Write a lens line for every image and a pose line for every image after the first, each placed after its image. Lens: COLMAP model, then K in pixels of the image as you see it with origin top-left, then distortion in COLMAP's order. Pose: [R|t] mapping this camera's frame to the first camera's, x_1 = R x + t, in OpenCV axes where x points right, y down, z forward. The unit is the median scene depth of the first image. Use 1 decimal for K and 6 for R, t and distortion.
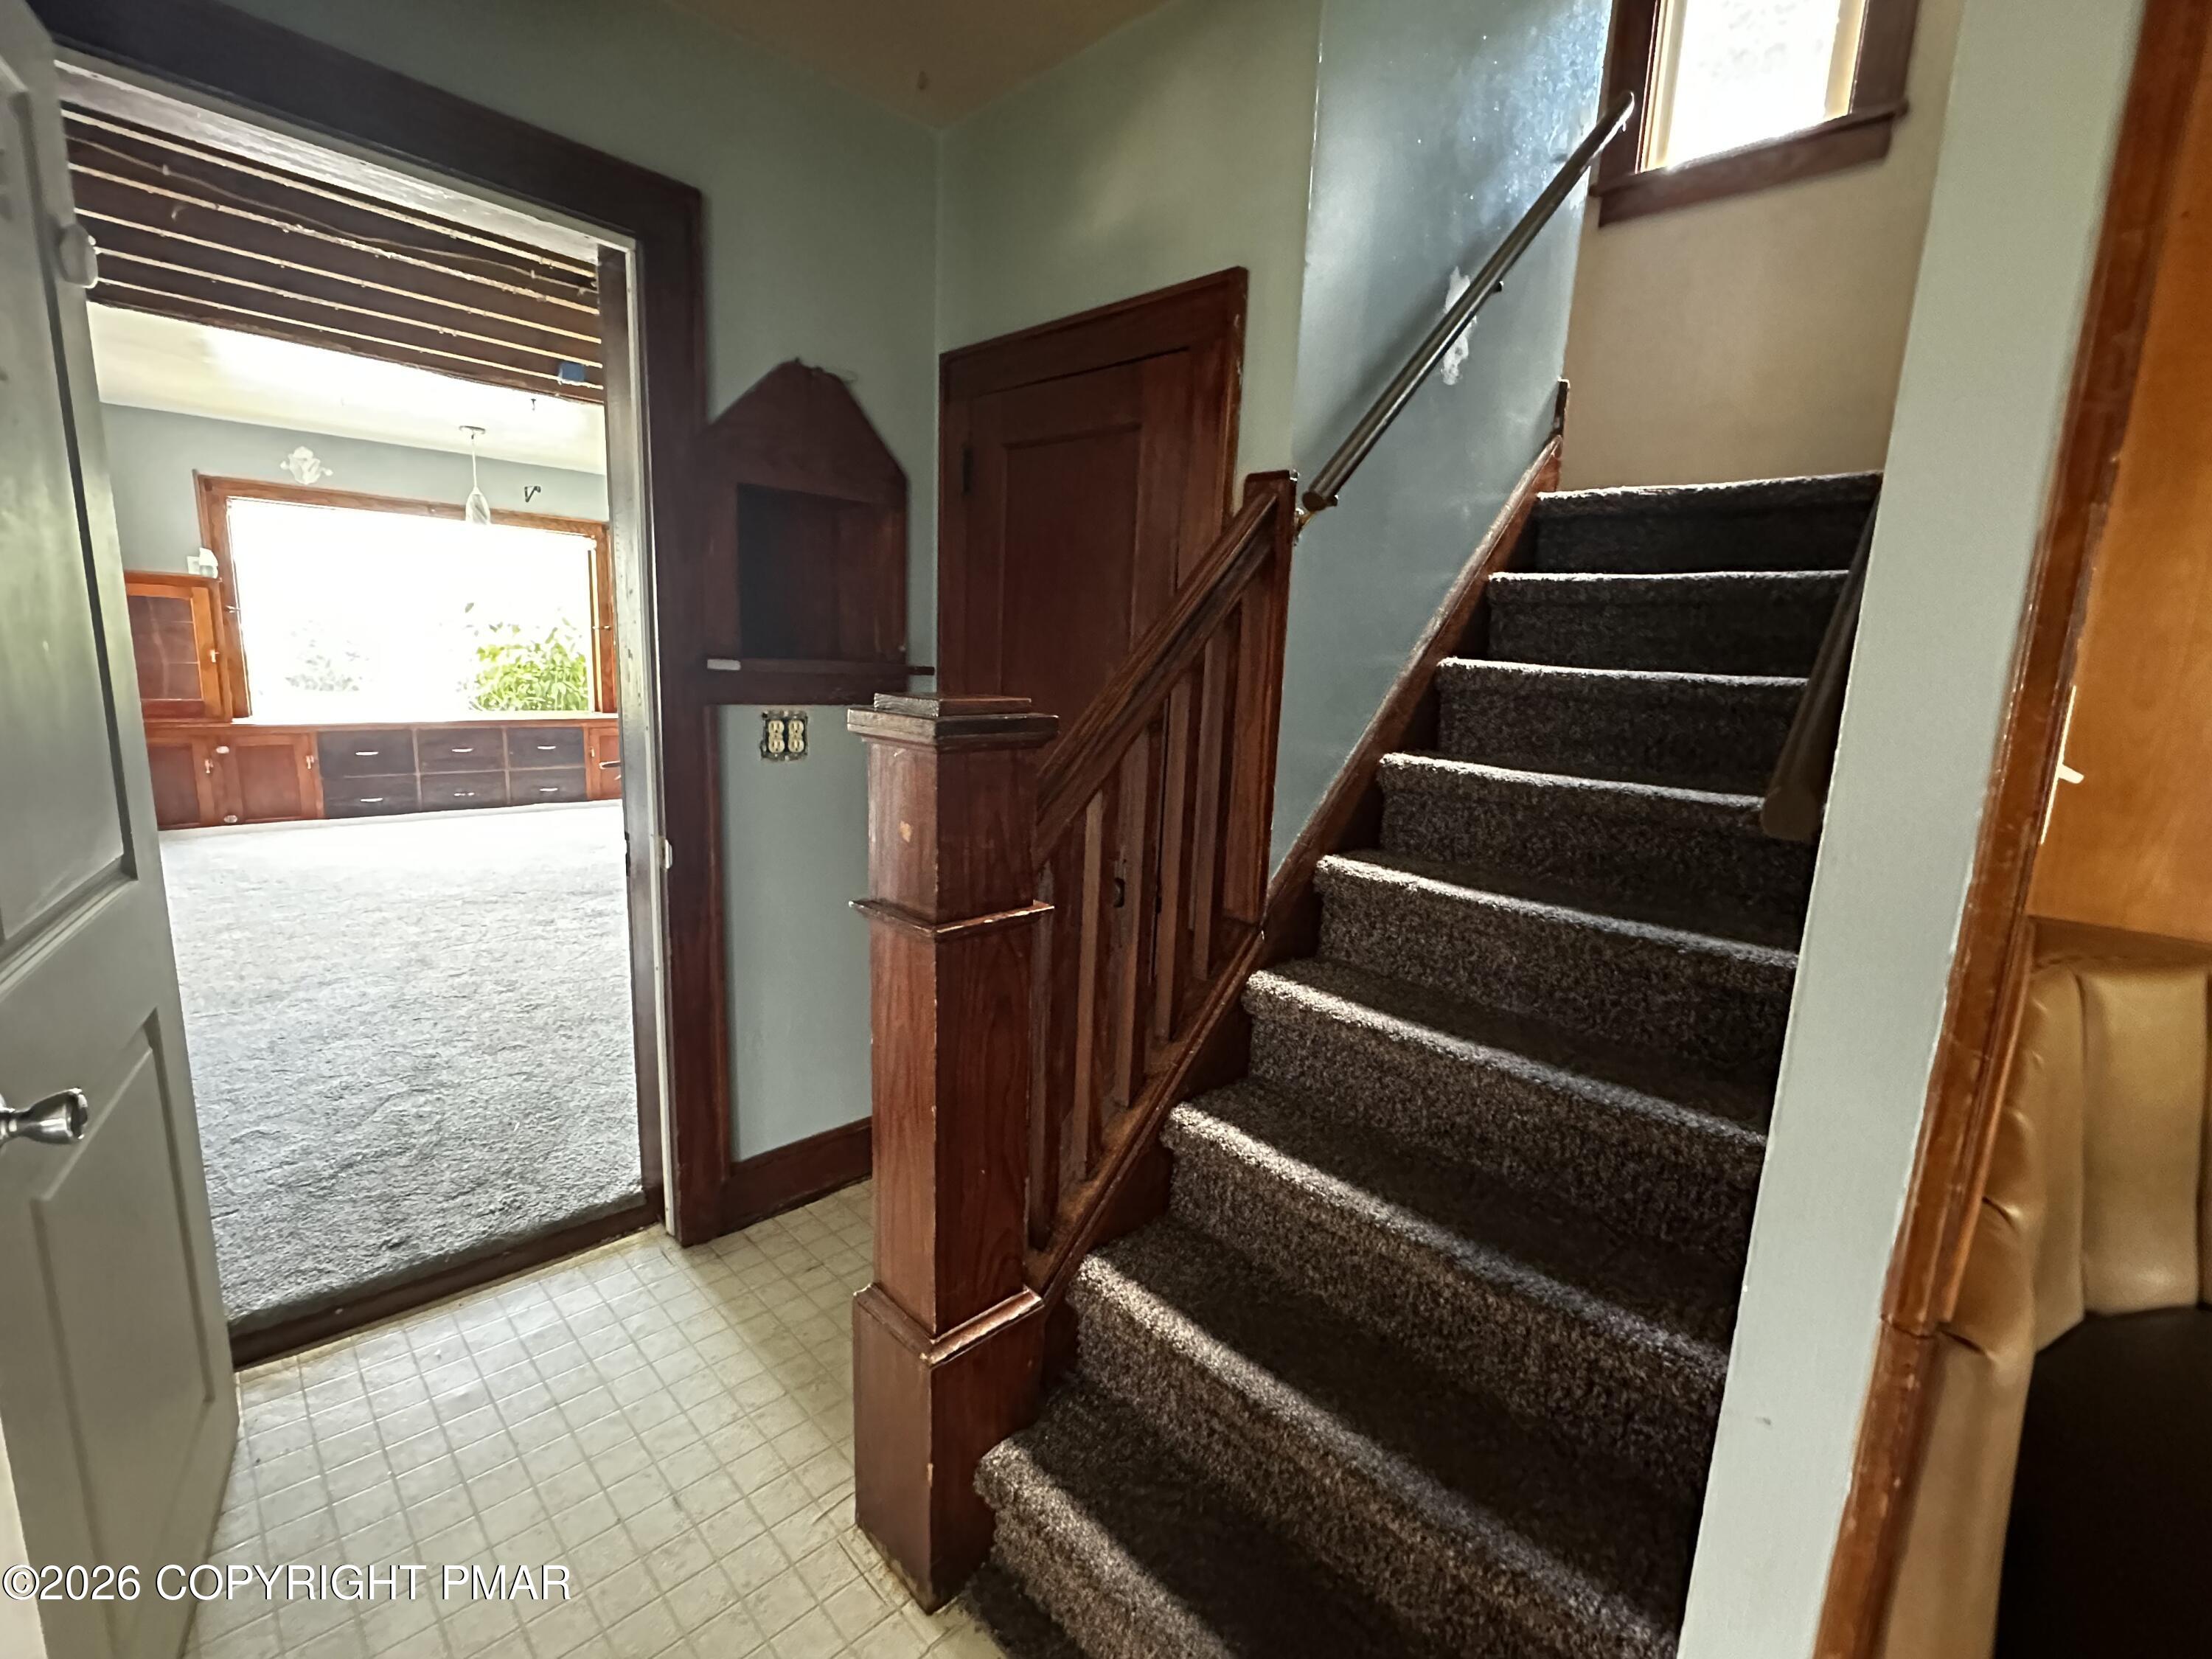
lens RADIAL K [[973.6, 0, 1107.9], [0, 973.6, 831.9], [0, 0, 1]] dist [-0.001521, -0.000895]
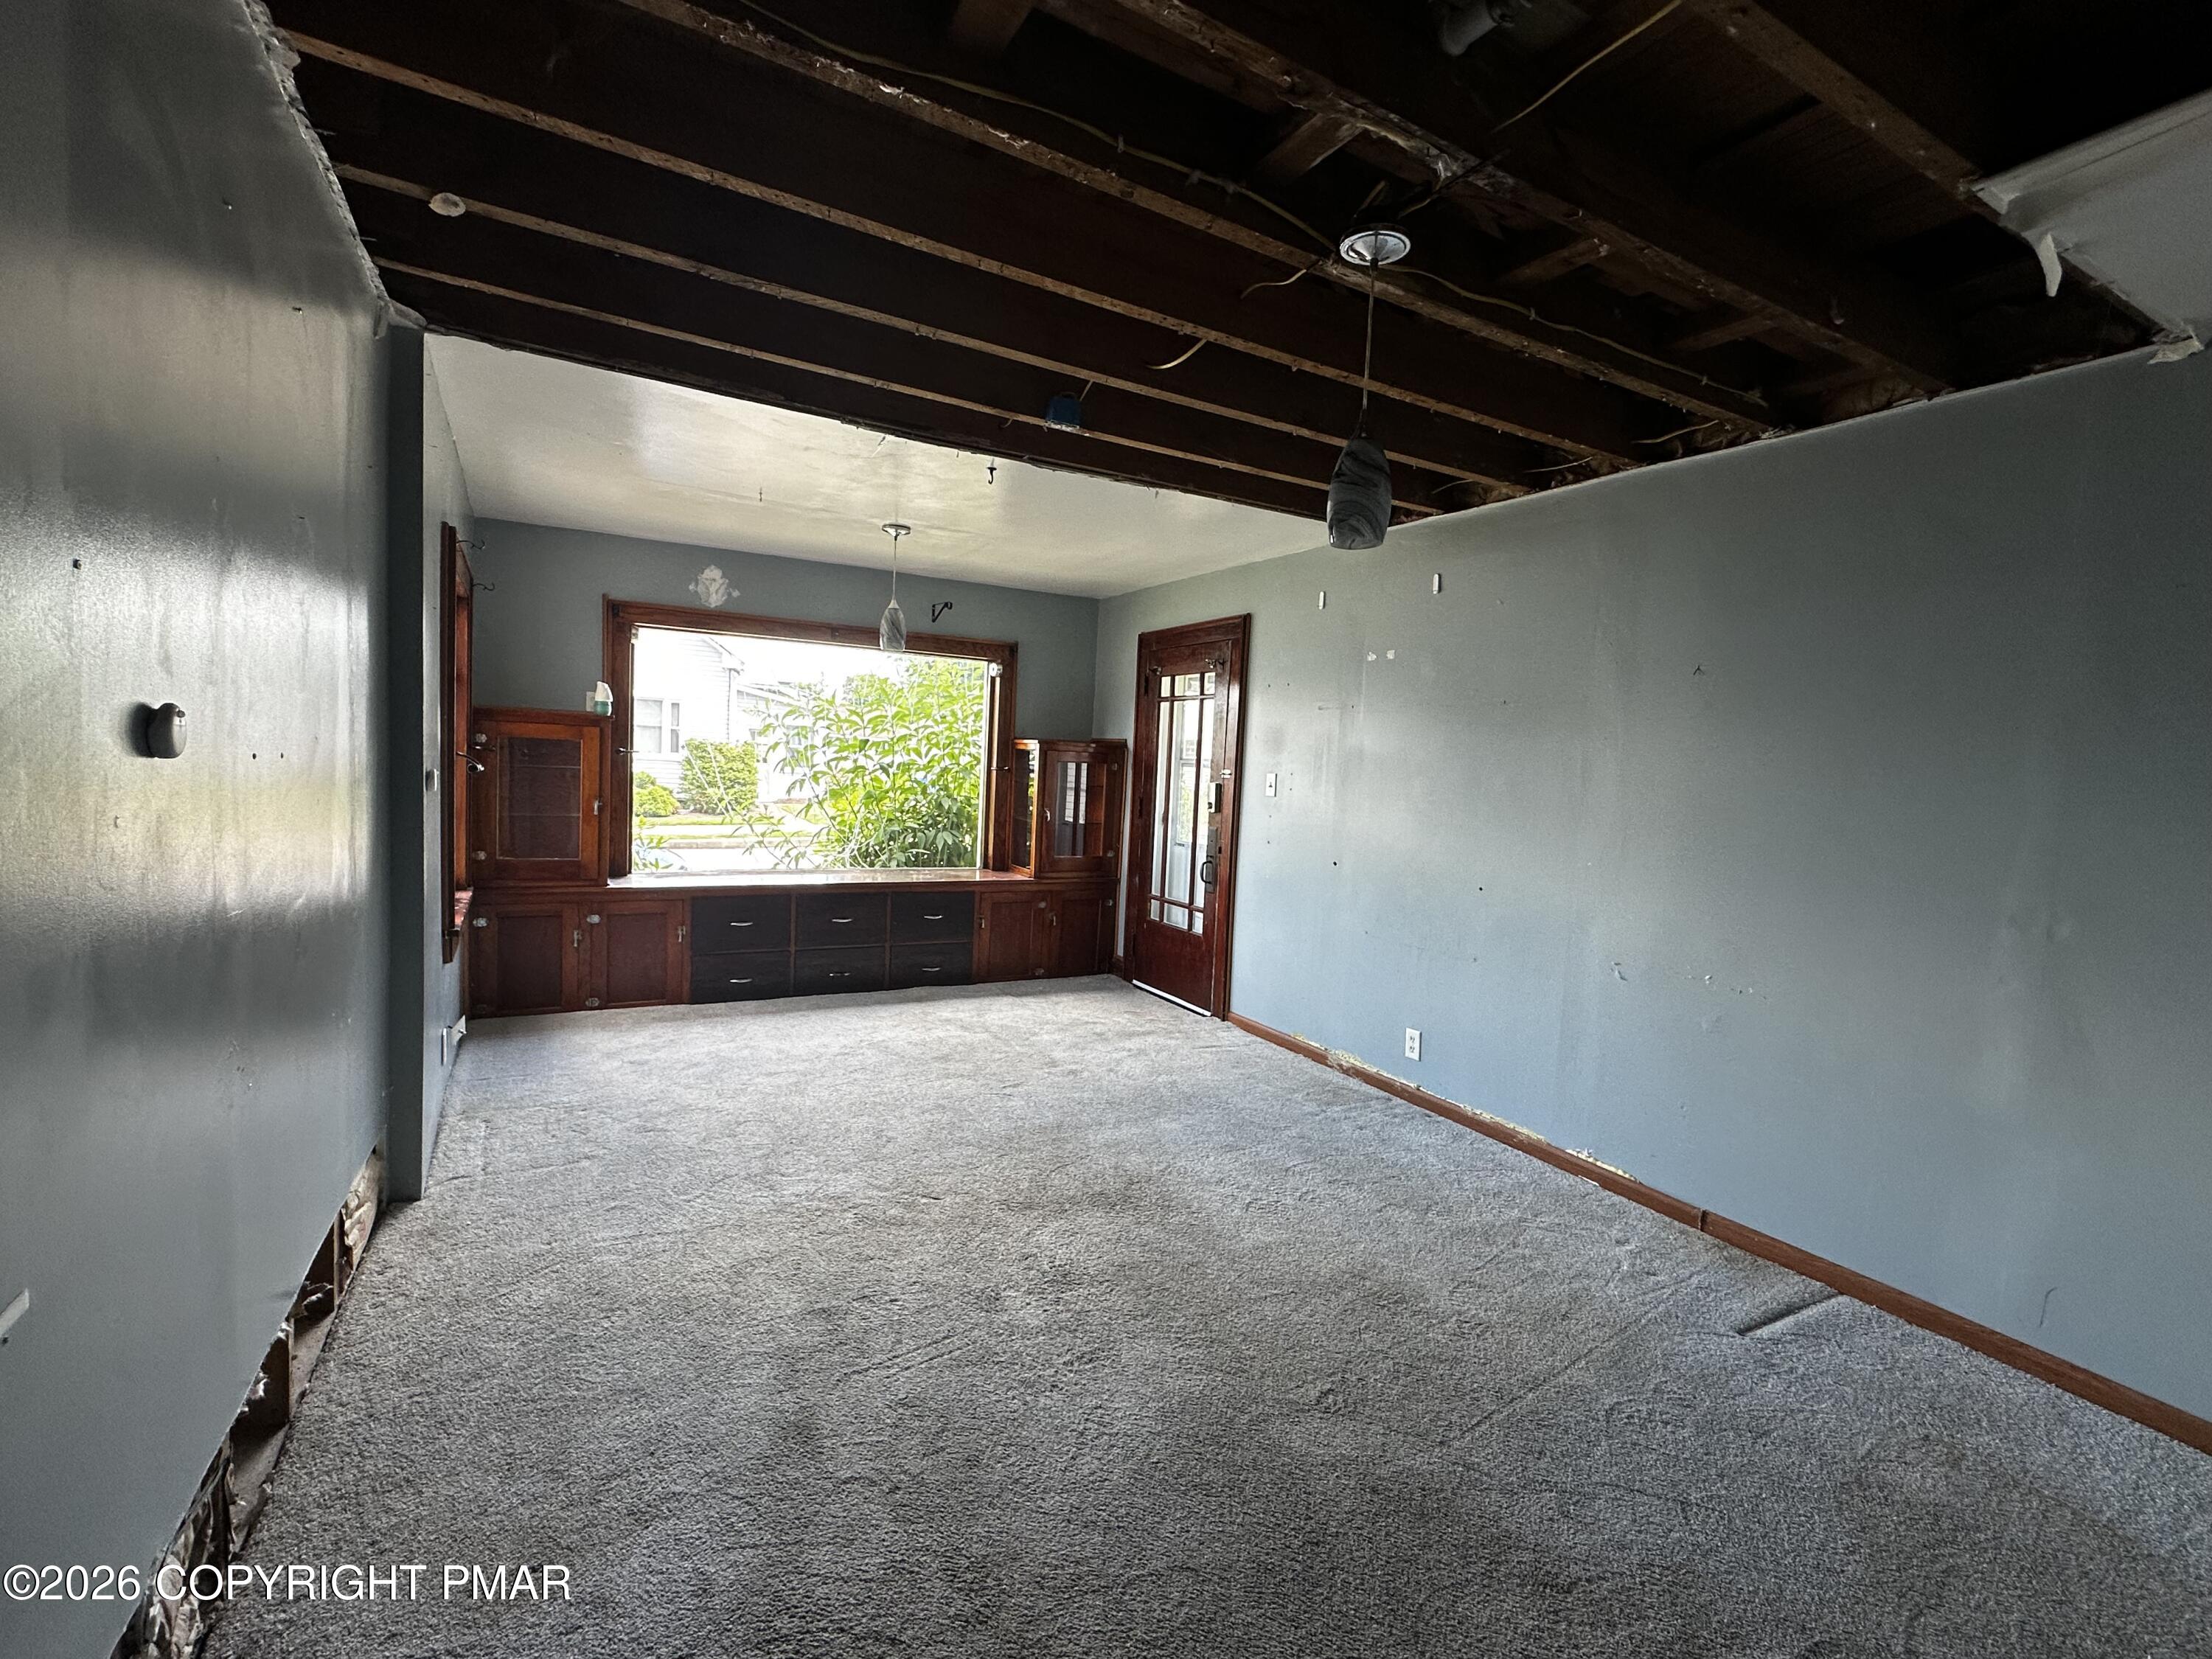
lens RADIAL K [[973.6, 0, 1107.9], [0, 973.6, 831.9], [0, 0, 1]] dist [-0.001521, -0.000895]
pose [[0.959976, 0.022627, -0.279167, -0.252656], [-0.056232, 0.992007, -0.112963, -0.086030], [0.274380, 0.124140, 0.953575, 0.310749]]
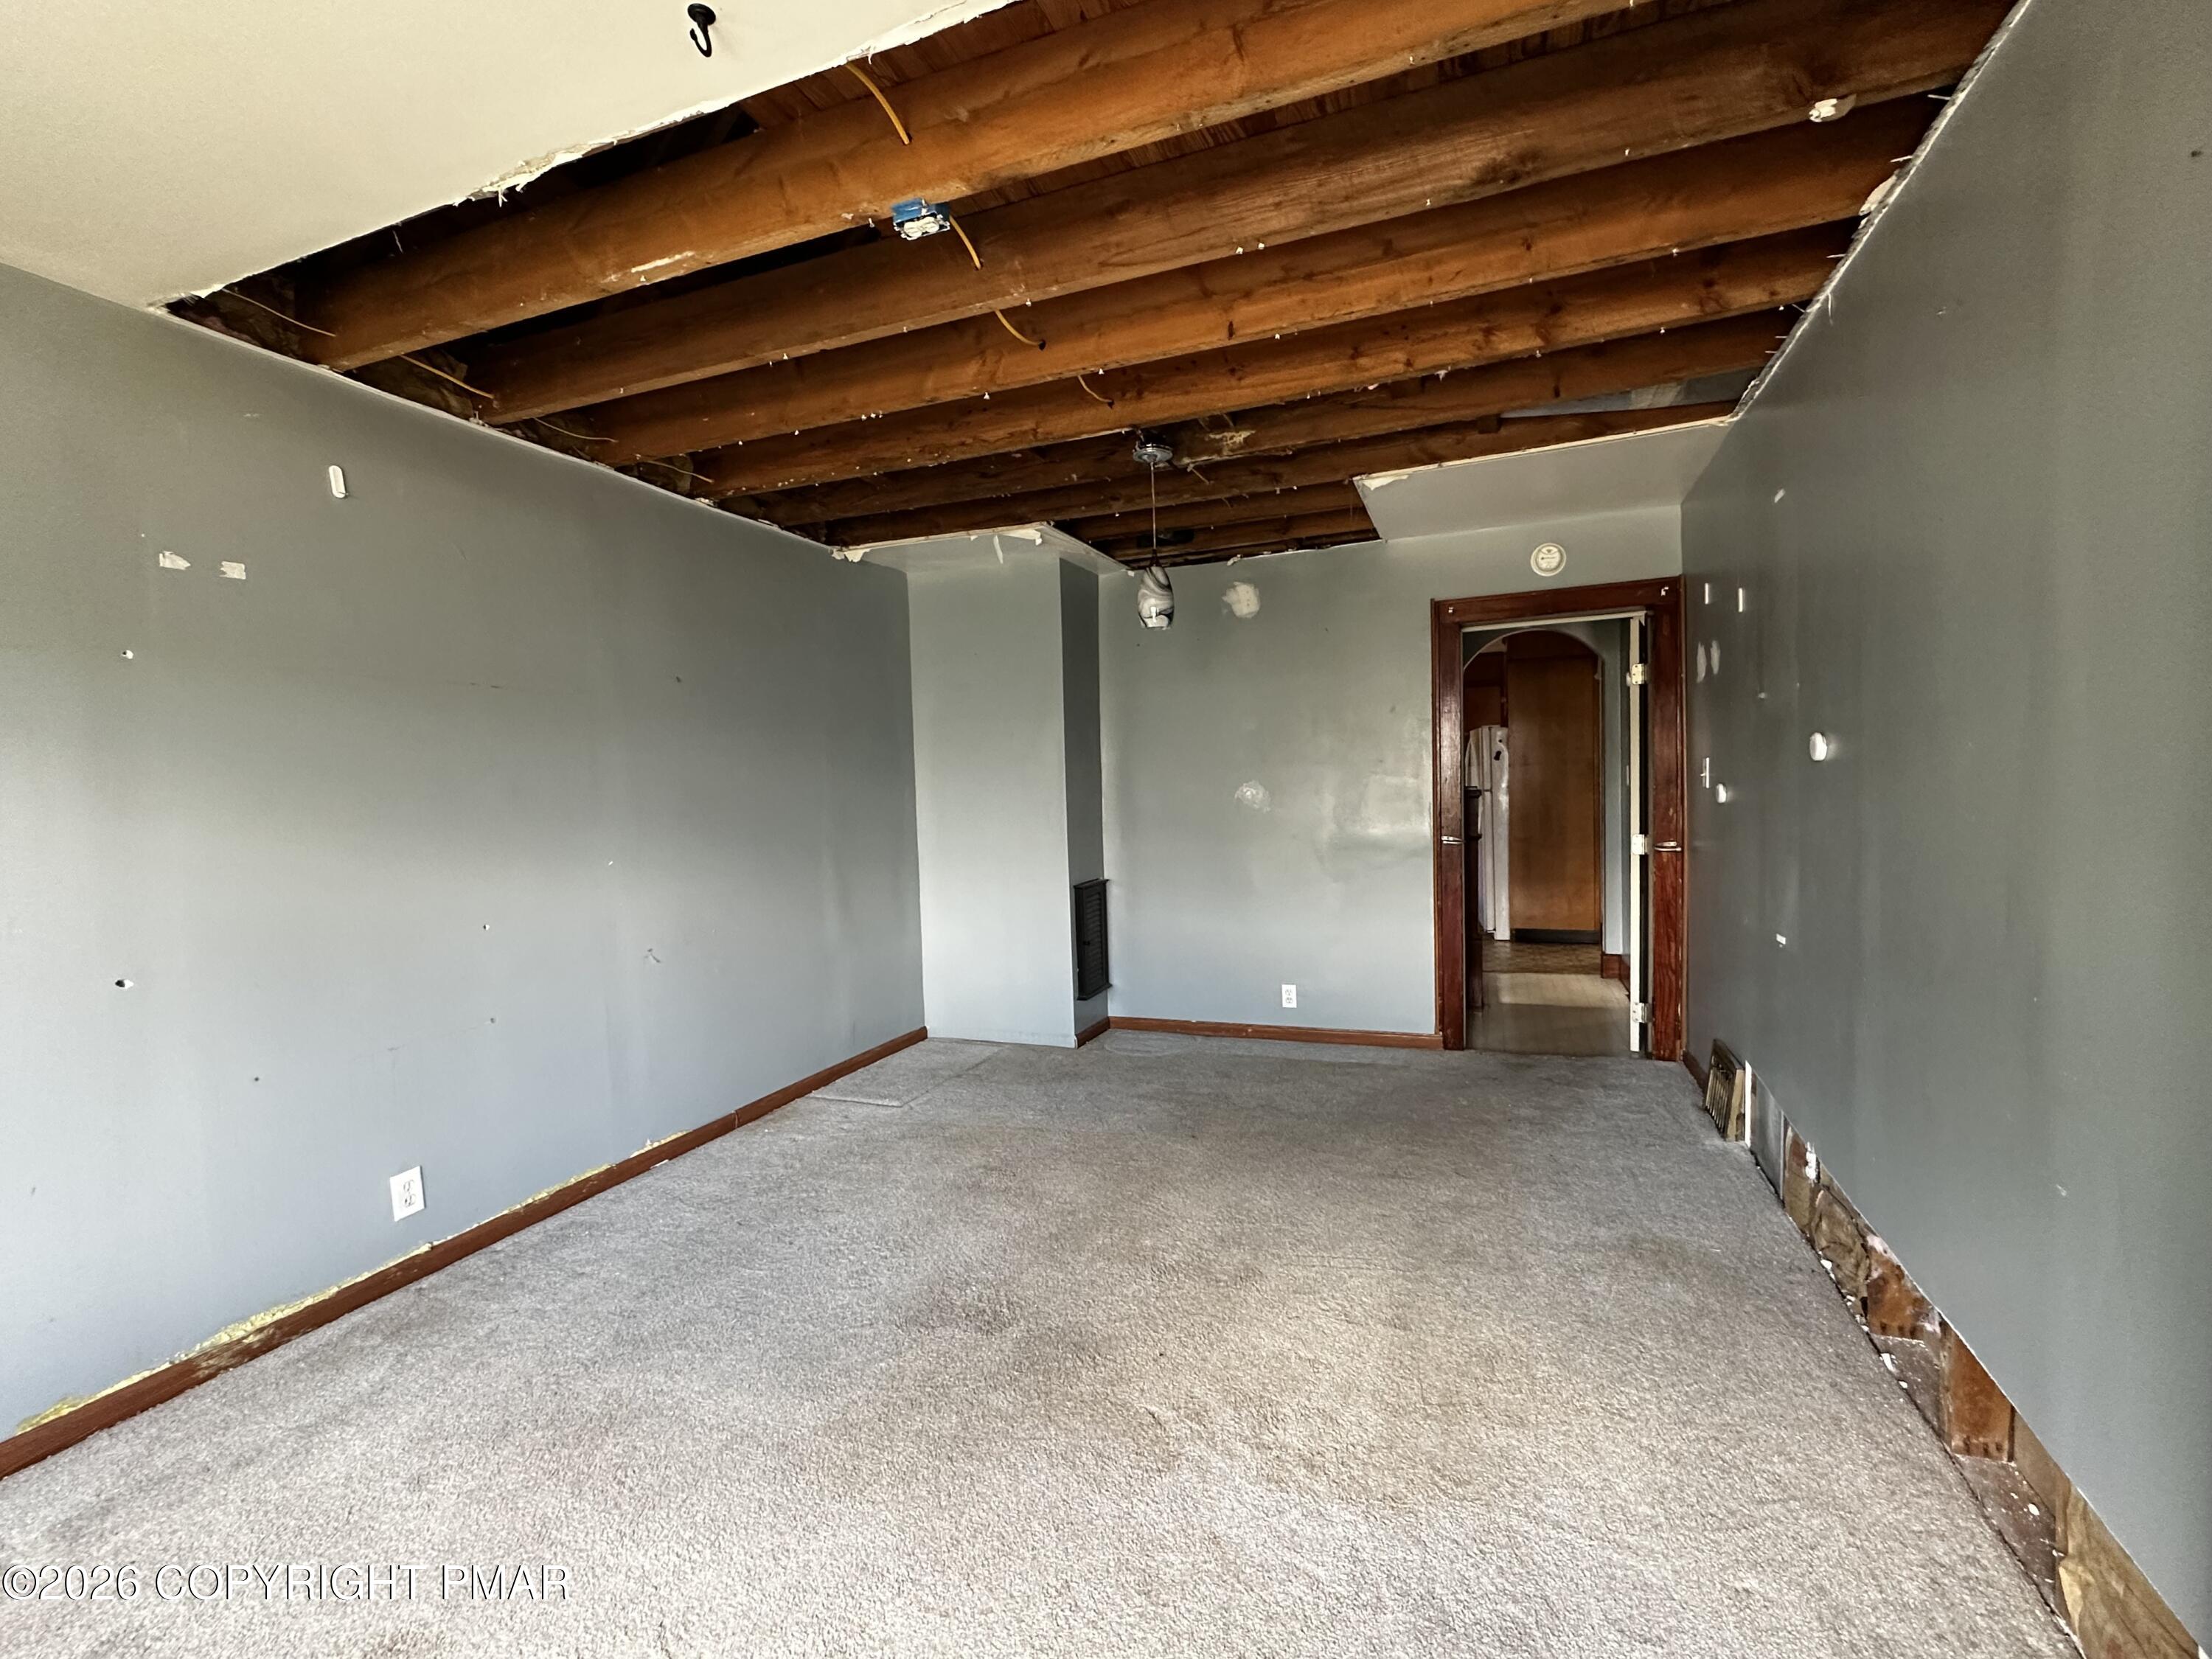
lens RADIAL K [[973.6, 0, 1107.9], [0, 973.6, 831.9], [0, 0, 1]] dist [-0.001521, -0.000895]
pose [[-0.395810, -0.077176, 0.915084, -0.727578], [0.179449, 0.970753, 0.159490, -0.194975], [-0.900629, 0.227339, -0.370385, 0.841511]]
